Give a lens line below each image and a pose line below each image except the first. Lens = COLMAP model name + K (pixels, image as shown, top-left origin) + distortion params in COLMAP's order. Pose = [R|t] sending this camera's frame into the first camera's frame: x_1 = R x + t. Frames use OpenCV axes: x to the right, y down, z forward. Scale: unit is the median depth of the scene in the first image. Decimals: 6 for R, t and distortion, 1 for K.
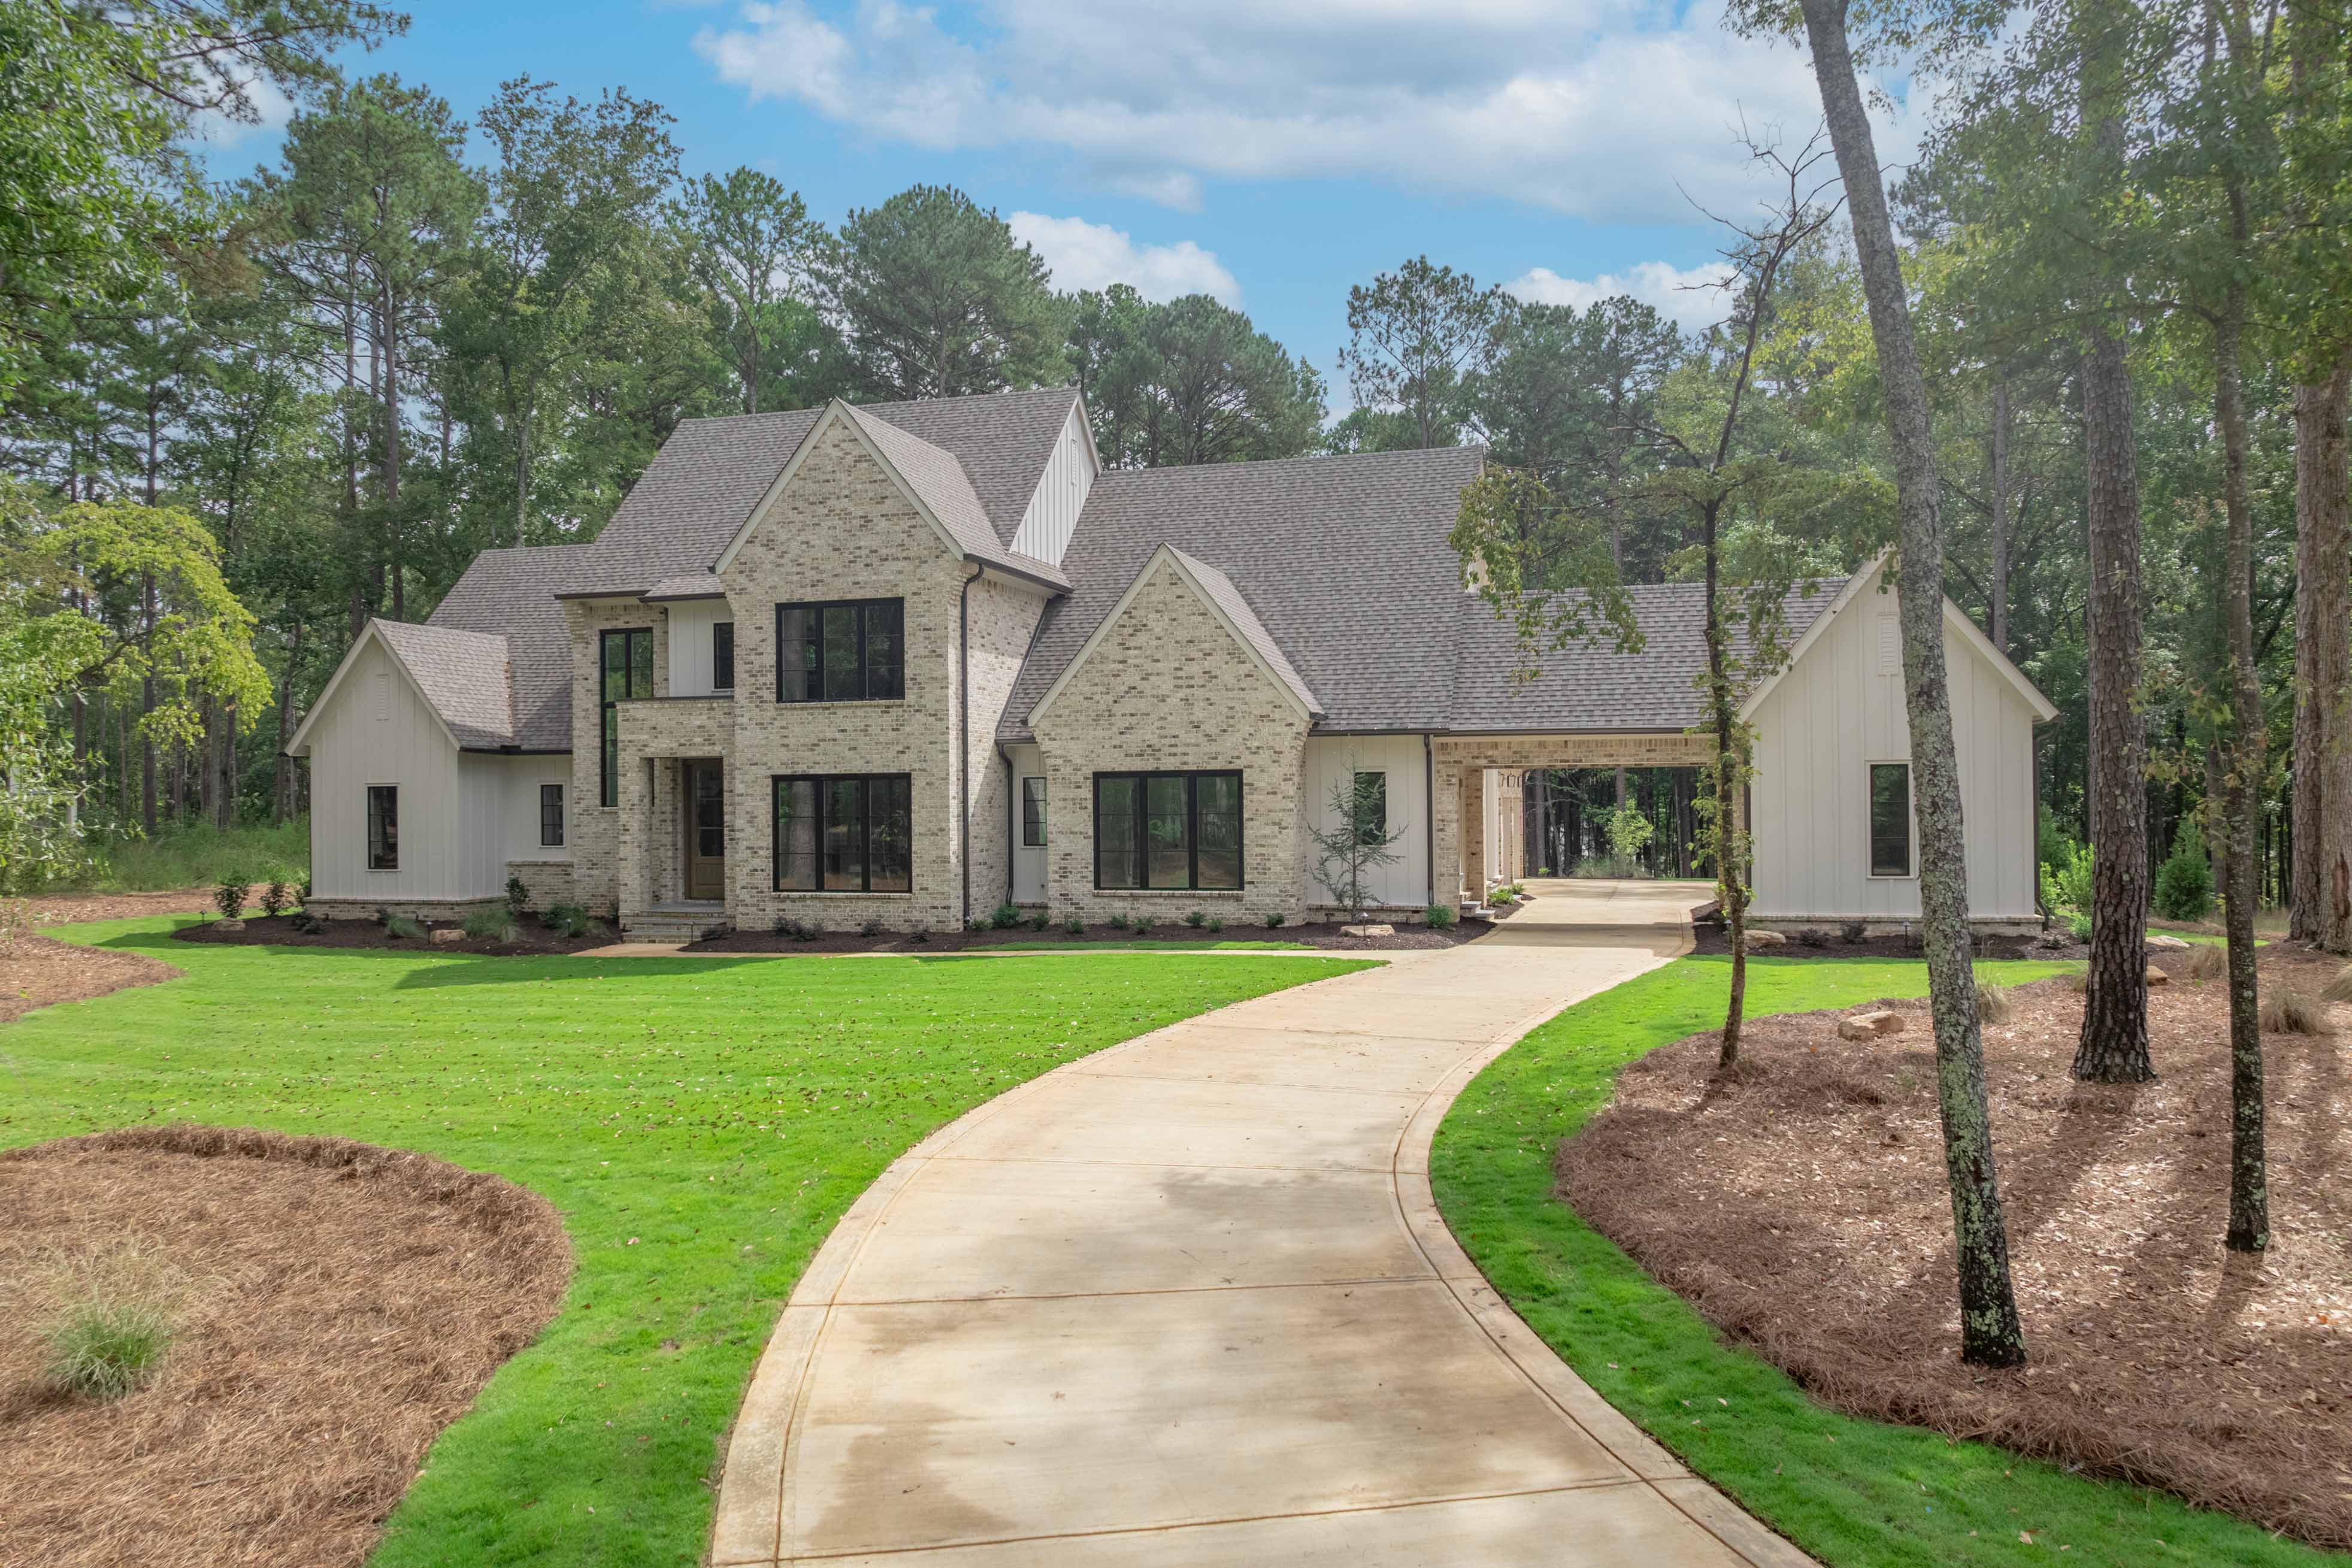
lens RADIAL K [[1644.7, 0, 1176.0], [0, 1644.7, 784.0], [0, 0, 1]] dist [-0.032553, 0.000697]
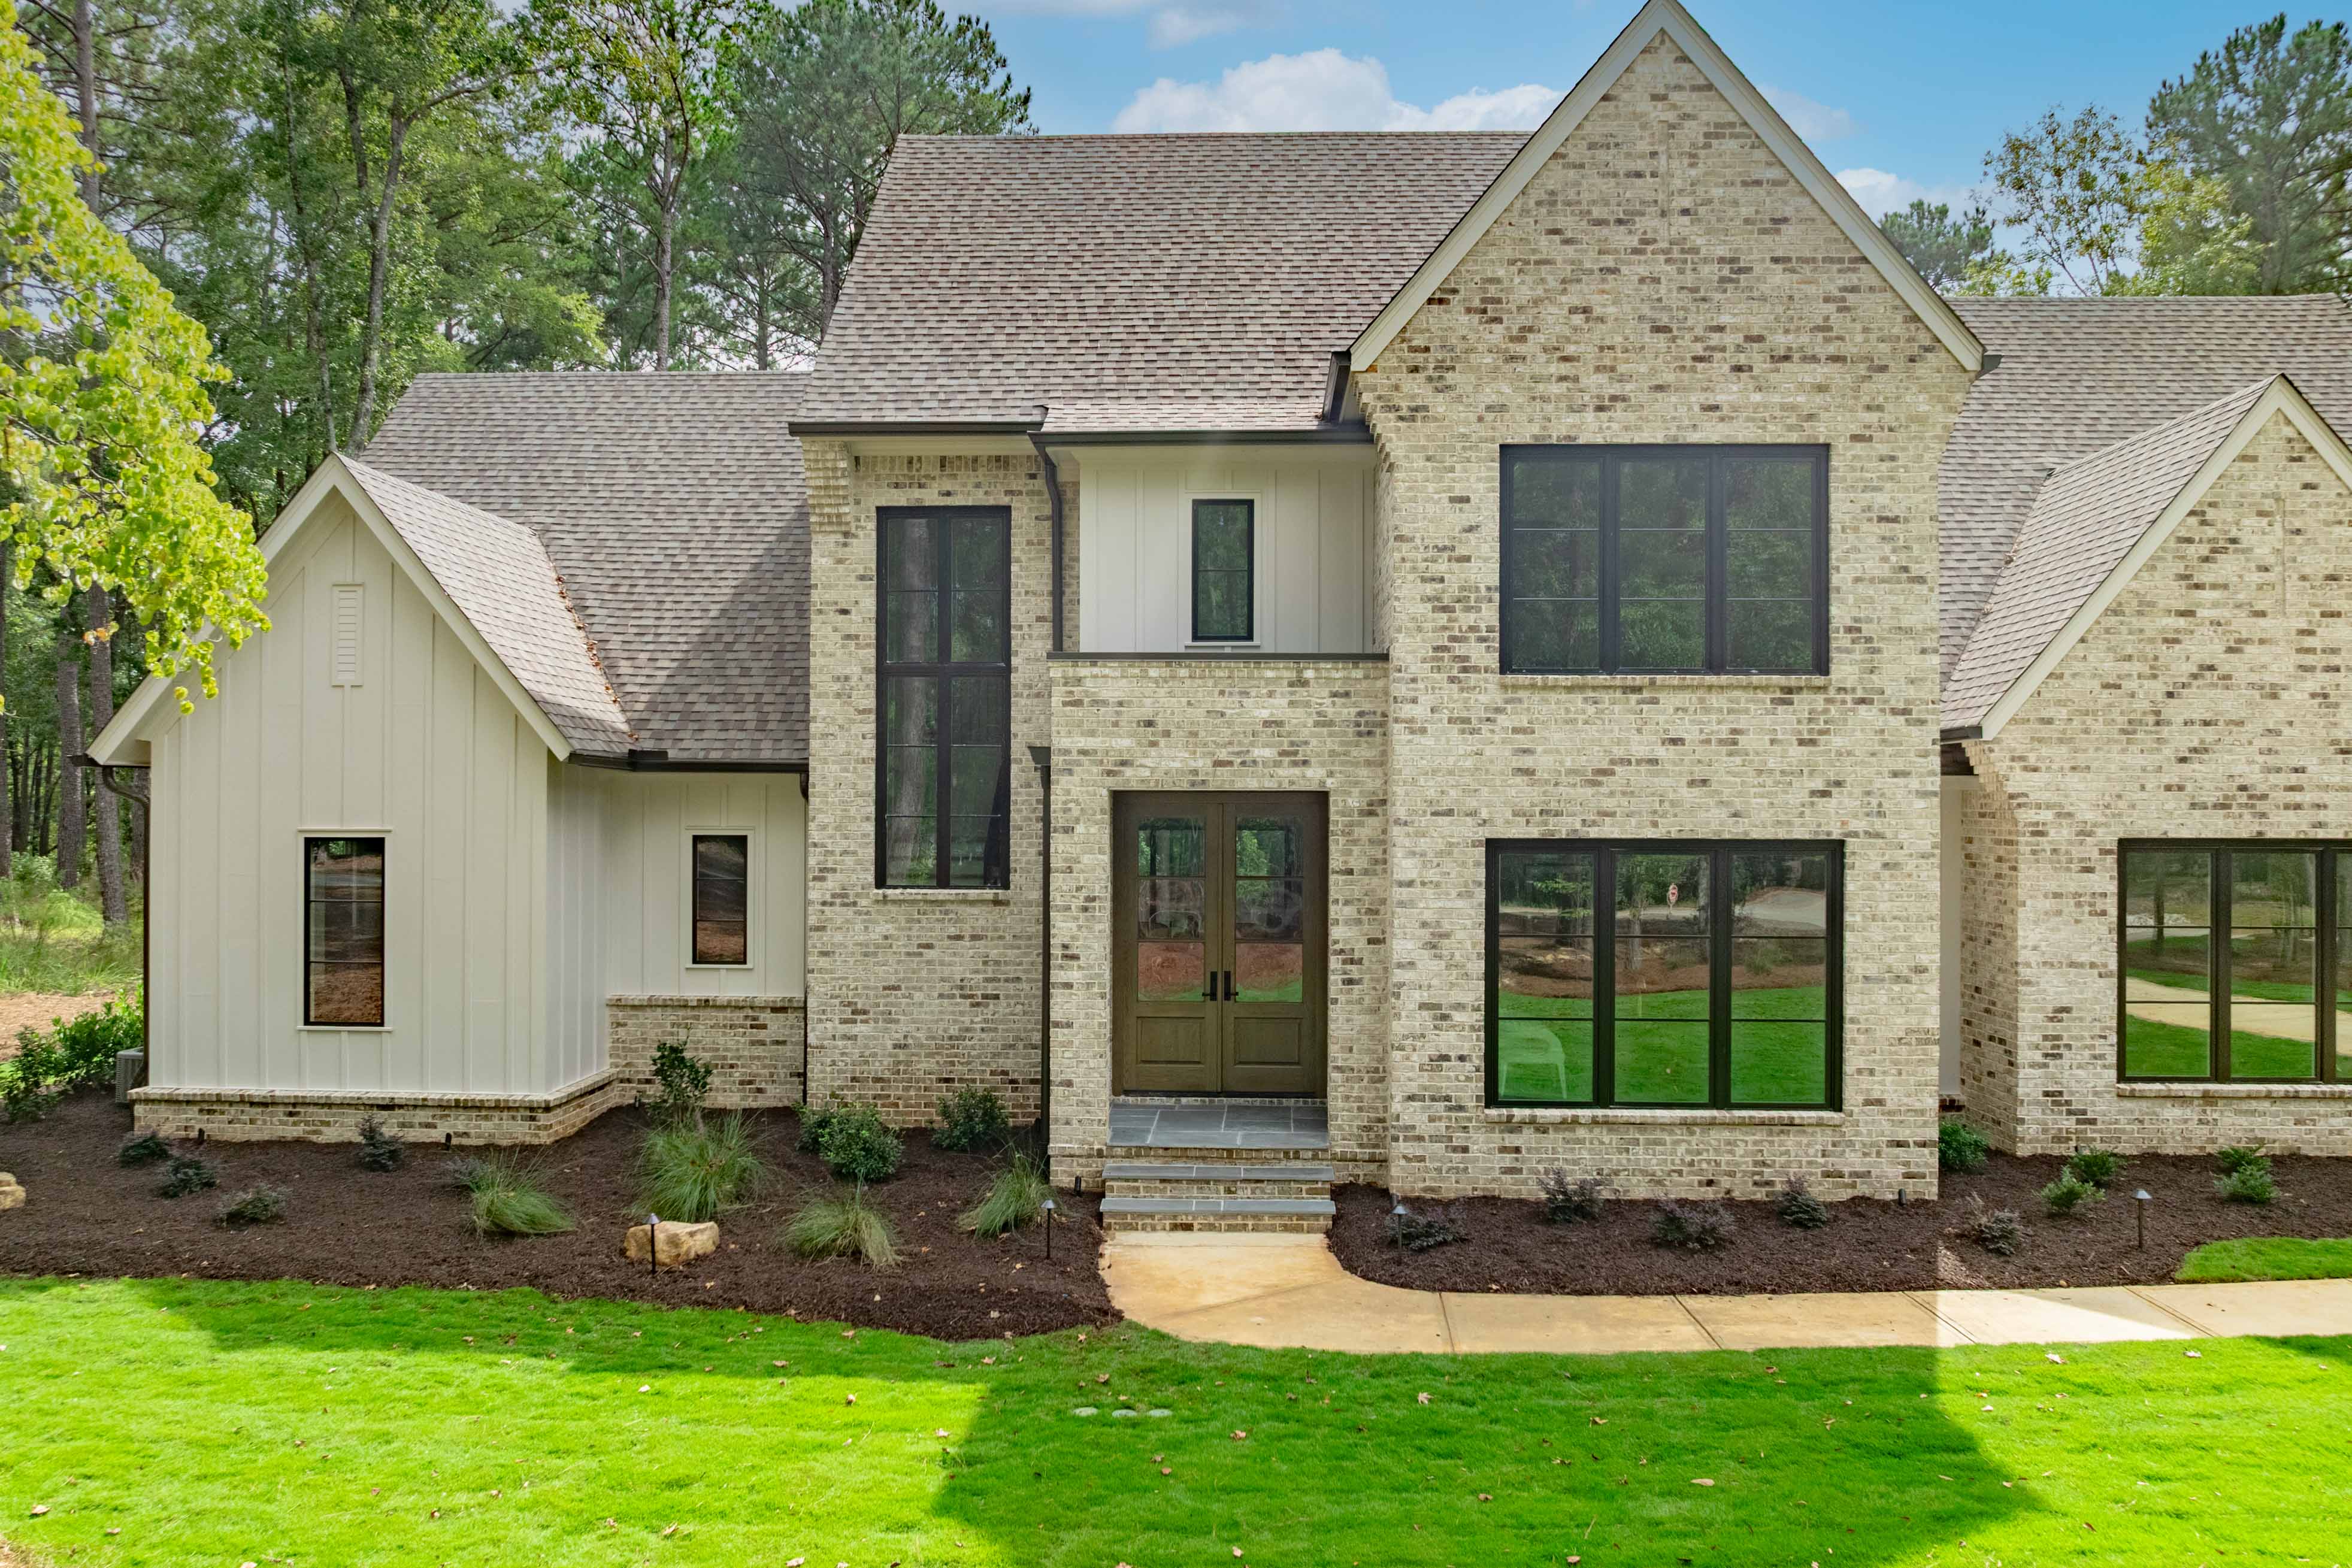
lens RADIAL K [[1644.7, 0, 1176.0], [0, 1644.7, 784.0], [0, 0, 1]] dist [-0.032553, 0.000697]
pose [[0.970614, 0.016799, 0.240057, -0.430285], [-0.015978, 0.999858, -0.005366, -0.016299], [-0.240113, 0.001373, 0.970744, 0.596750]]
